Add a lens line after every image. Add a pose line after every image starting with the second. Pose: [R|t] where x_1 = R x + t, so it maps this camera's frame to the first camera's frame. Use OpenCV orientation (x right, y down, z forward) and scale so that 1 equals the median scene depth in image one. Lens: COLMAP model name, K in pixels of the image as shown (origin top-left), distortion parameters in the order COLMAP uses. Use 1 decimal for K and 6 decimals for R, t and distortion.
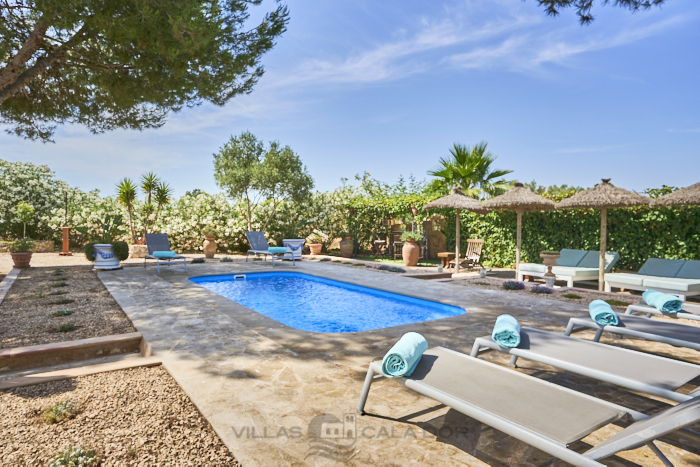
lens RADIAL K [[424.9, 0, 350.0], [0, 424.9, 233.5], [0, 0, 1]] dist [-0.023004, 0.000793]
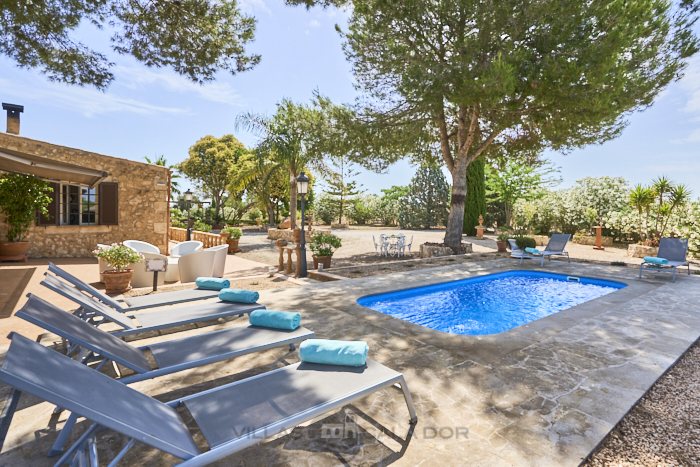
lens RADIAL K [[356.7, 0, 378.3], [0, 356.7, 218.0], [0, 0, 1]] dist [0.002073, 0.000939]
pose [[0.124142, 0.003068, -0.992260, 0.290077], [-0.034991, 0.999387, -0.001287, -0.016305], [0.991647, 0.034880, 0.124173, 0.203844]]
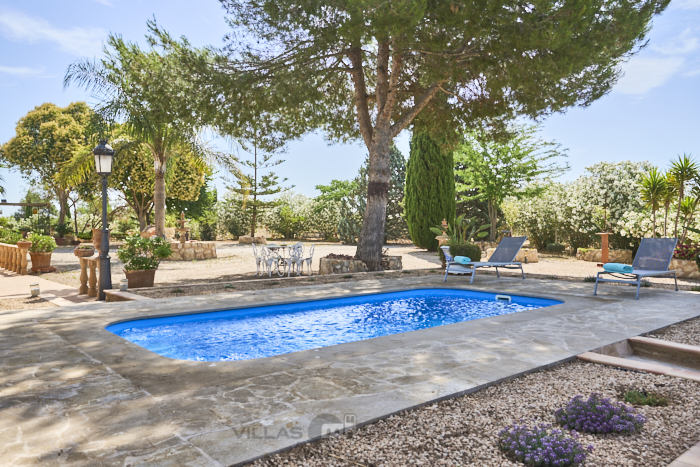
lens RADIAL K [[533.4, 0, 350.0], [0, 533.4, 233.5], [0, 0, 1]] dist [0.003355, -0.001726]
pose [[0.155207, 0.003625, -0.987875, 0.295546], [-0.029582, 0.999562, -0.000980, 0.001942], [0.987439, 0.029375, 0.155247, 0.313373]]
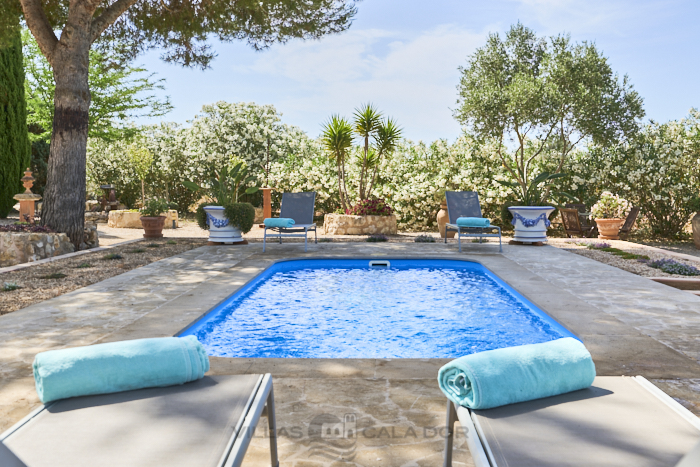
lens RADIAL K [[718.4, 0, 398.7], [0, 718.4, 231.1], [0, 0, 1]] dist [-0.048497, 0.001311]
pose [[0.846485, 0.031325, -0.531490, 0.156210], [-0.012961, 0.999184, 0.038249, 0.008549], [0.532254, -0.025488, 0.846201, 0.079202]]
